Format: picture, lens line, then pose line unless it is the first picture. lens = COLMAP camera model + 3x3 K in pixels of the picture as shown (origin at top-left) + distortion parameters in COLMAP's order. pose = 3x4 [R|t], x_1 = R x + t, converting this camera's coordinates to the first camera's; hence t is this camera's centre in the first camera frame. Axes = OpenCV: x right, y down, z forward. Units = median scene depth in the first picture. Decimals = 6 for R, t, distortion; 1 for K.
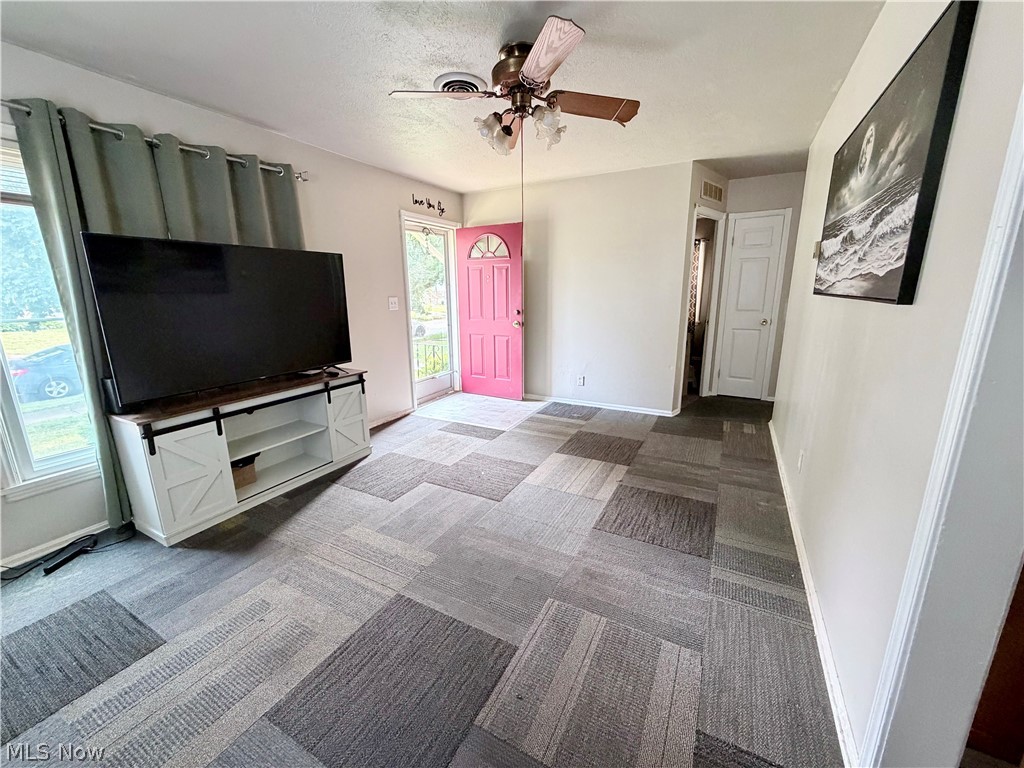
lens RADIAL K [[408.3, 0, 509.7], [0, 408.3, 382.3], [0, 0, 1]] dist [-0.002576, 0.000063]
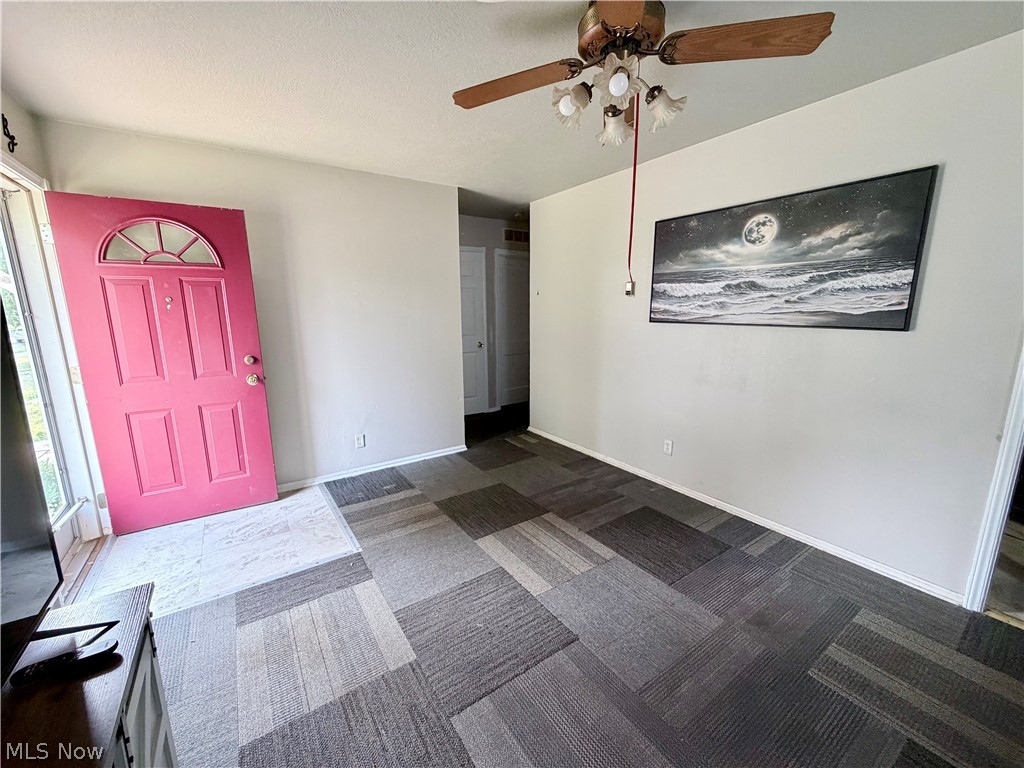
lens RADIAL K [[408.3, 0, 508.4], [0, 408.3, 383.5], [0, 0, 1]] dist [-0.002576, 0.000063]
pose [[0.462536, -0.158693, 0.872283, -0.475572], [0.200996, 0.977004, 0.071165, -0.150849], [-0.863517, 0.142409, 0.483796, 0.567950]]
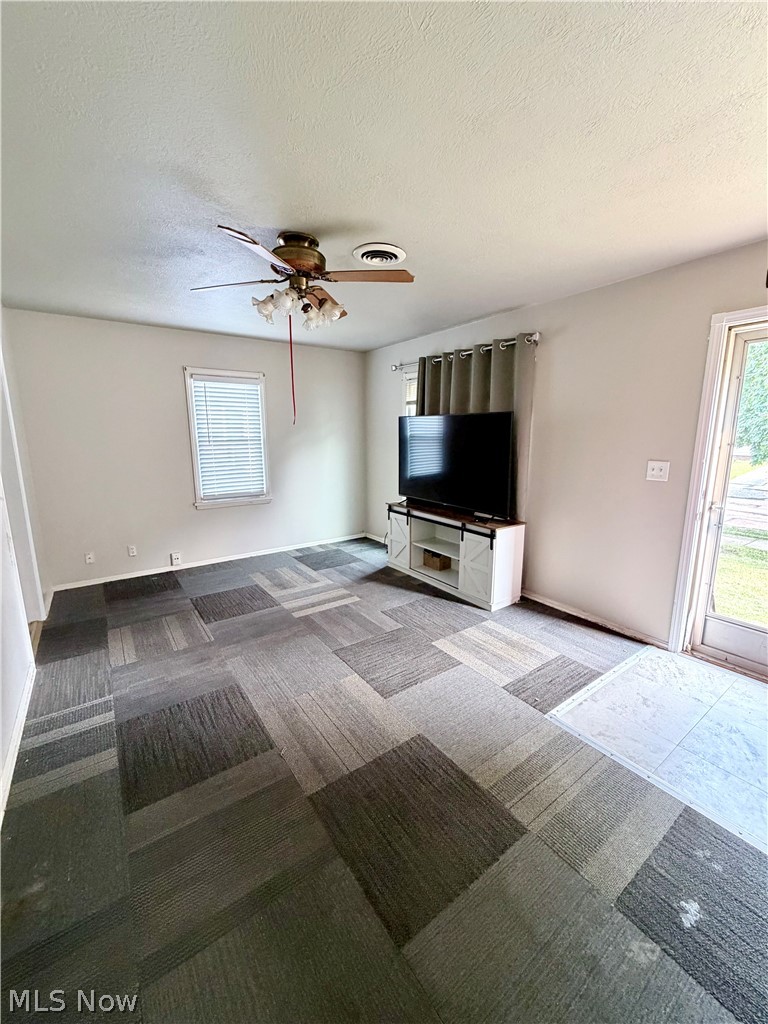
lens RADIAL K [[408.3, 0, 386.5], [0, 408.3, 507.5], [0, 0, 1]] dist [-0.002576, 0.000063]
pose [[-0.438352, 0.177815, -0.881039, 0.615175], [-0.192639, 0.938870, 0.285332, -0.304355], [0.877917, 0.294798, -0.377301, 1.119999]]
